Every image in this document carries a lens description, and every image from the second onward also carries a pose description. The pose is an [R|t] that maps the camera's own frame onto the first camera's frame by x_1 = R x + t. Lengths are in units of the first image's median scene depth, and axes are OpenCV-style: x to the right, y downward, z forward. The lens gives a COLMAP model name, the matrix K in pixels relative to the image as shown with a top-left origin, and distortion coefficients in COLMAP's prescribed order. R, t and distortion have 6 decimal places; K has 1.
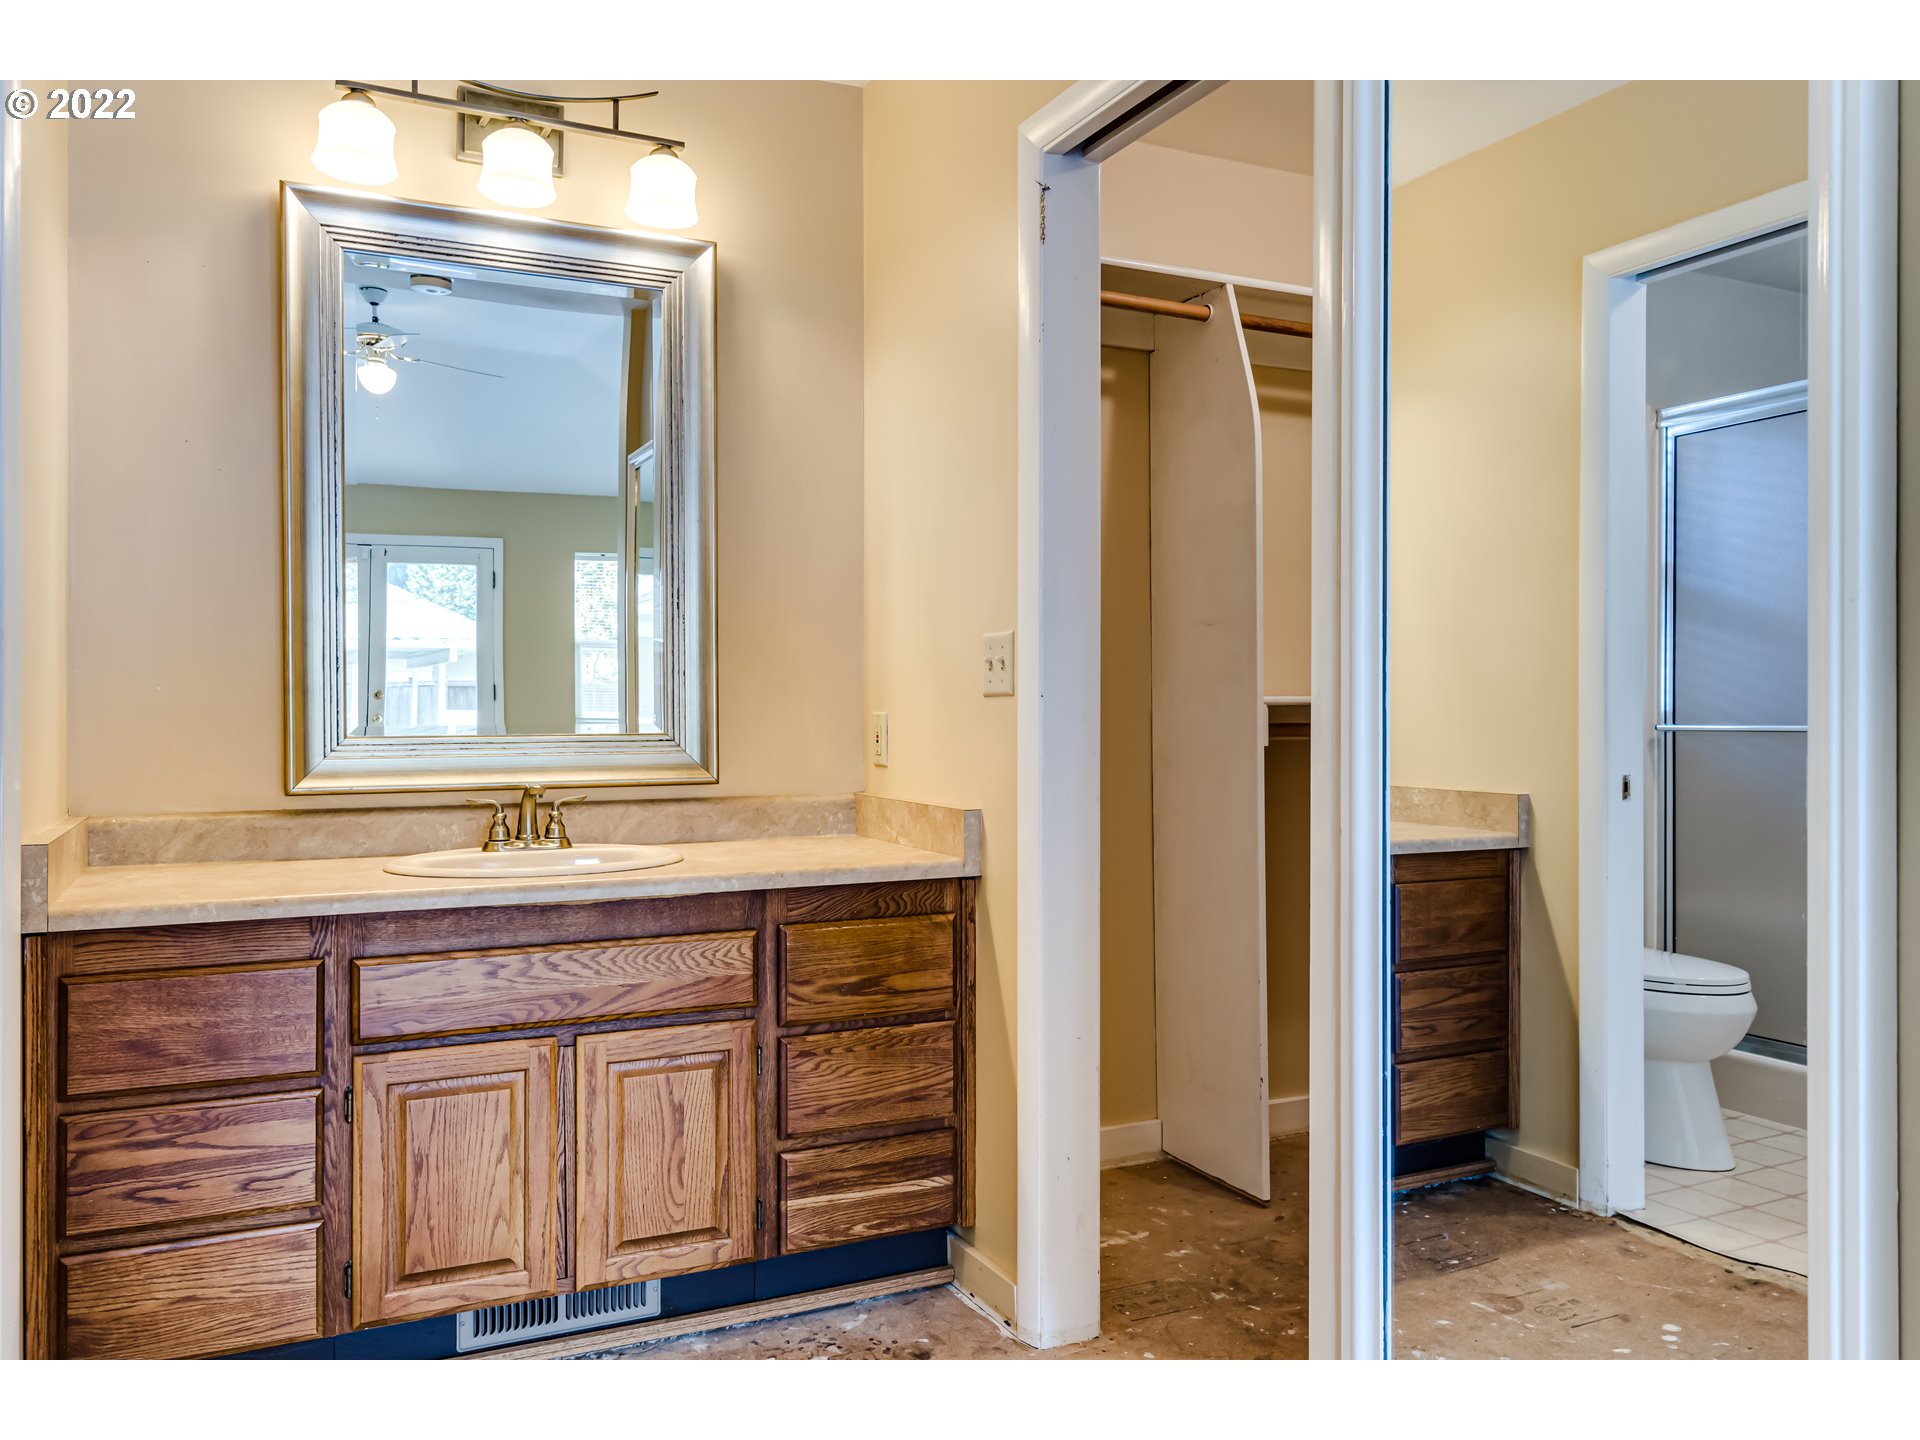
lens RADIAL K [[1455.4, 0, 960.0], [0, 1455.4, 716.3], [0, 0, 1]] dist [-0.006203, -0.001340]
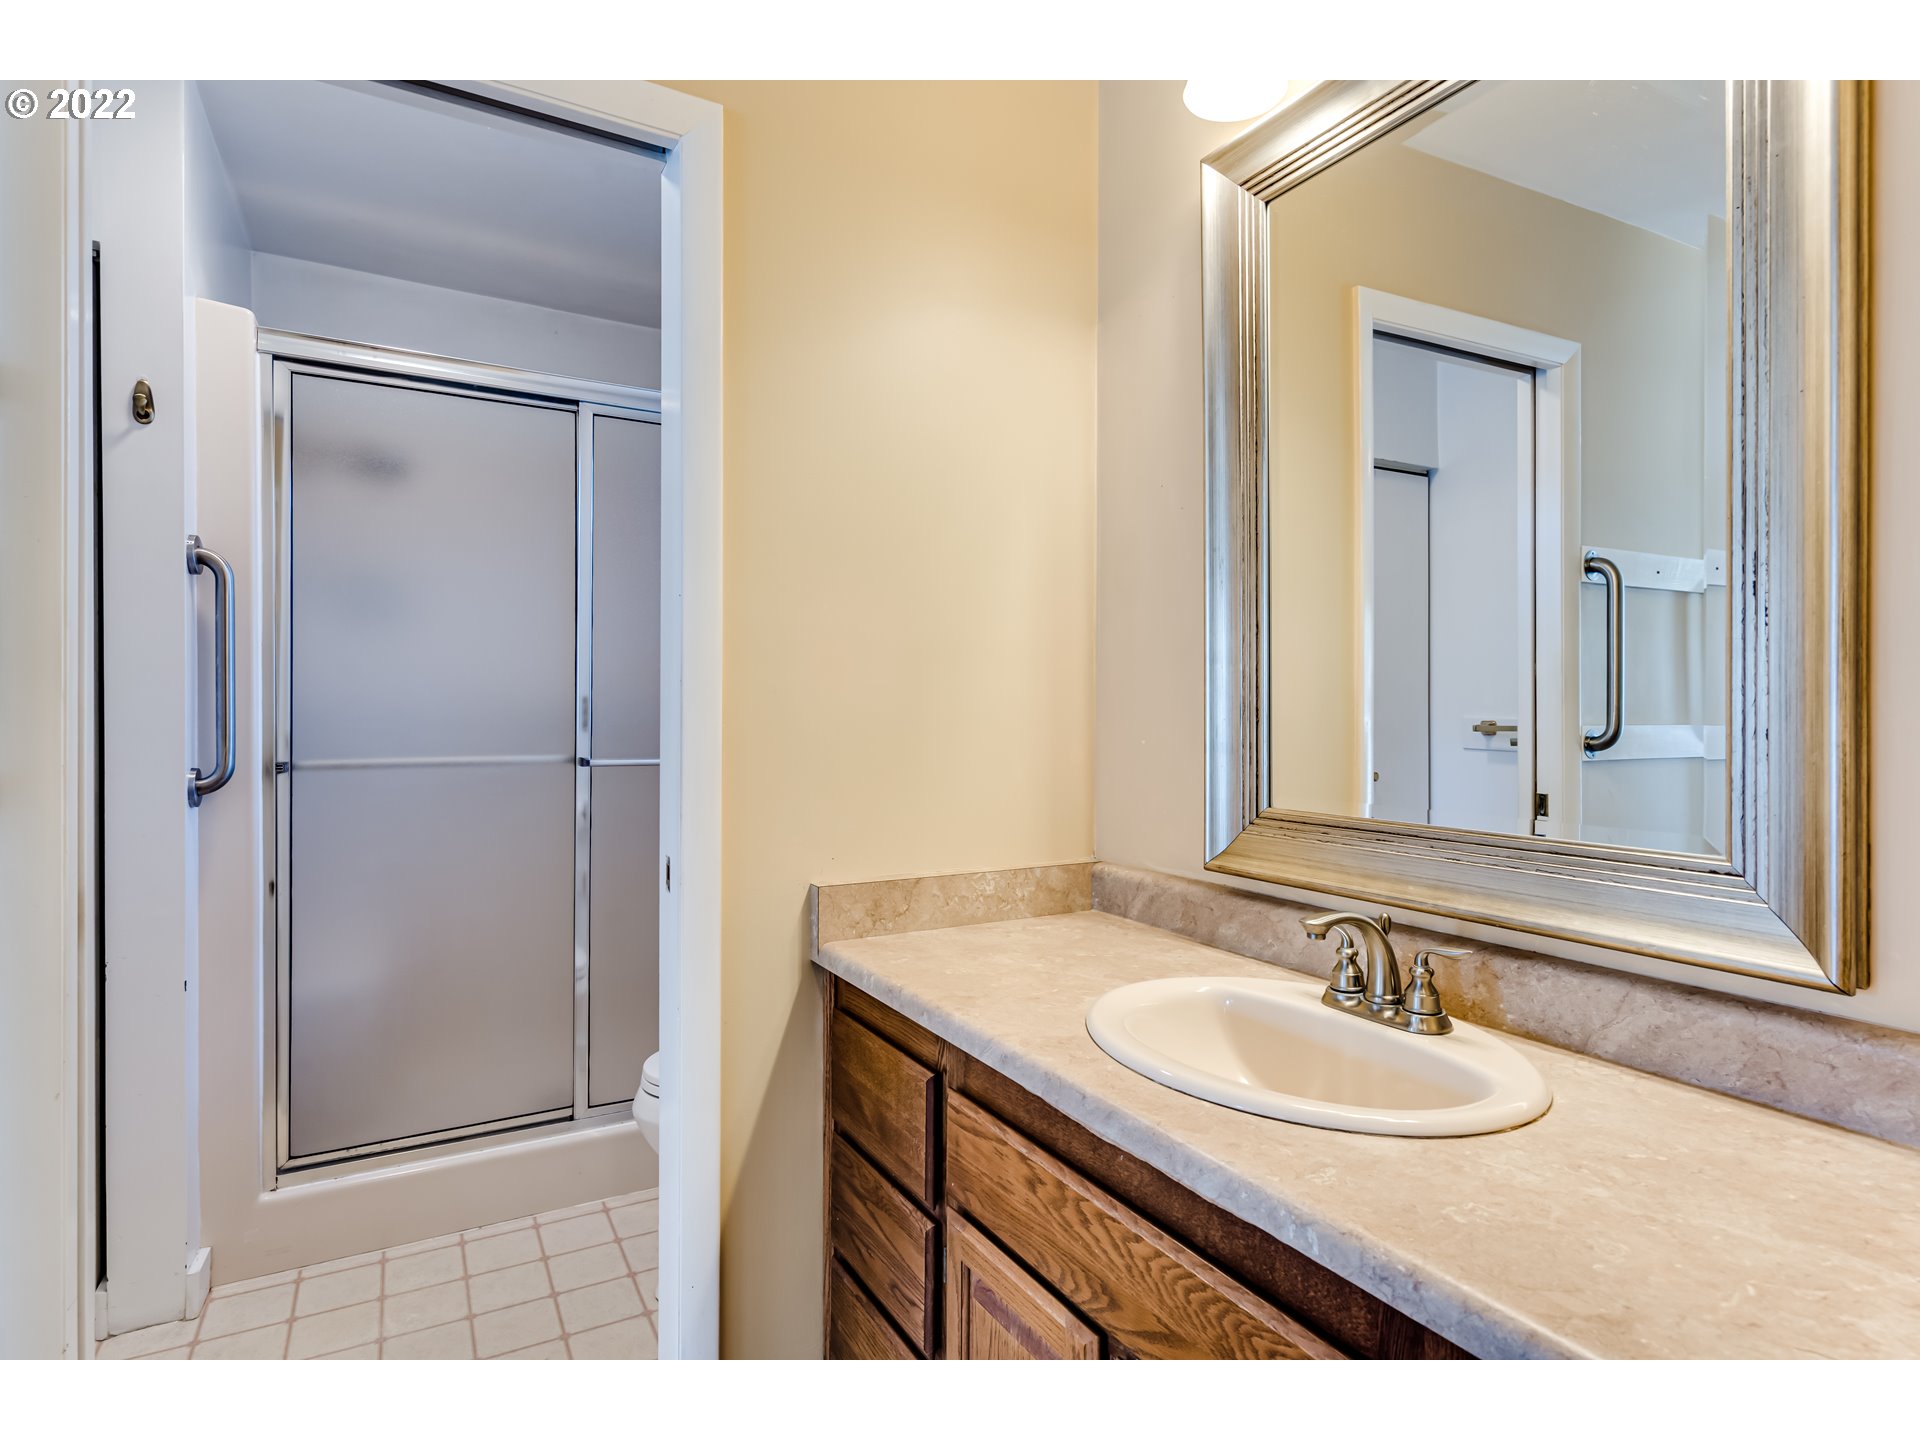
lens RADIAL K [[1011.3, 0, 960.8], [0, 1011.3, 713.4], [0, 0, 1]] dist [0.007135, 0.000686]
pose [[0.056578, 0.004195, -0.998389, 0.135105], [-0.005056, 0.999980, 0.003915, -0.041664], [0.998385, 0.004826, 0.056598, 0.837748]]
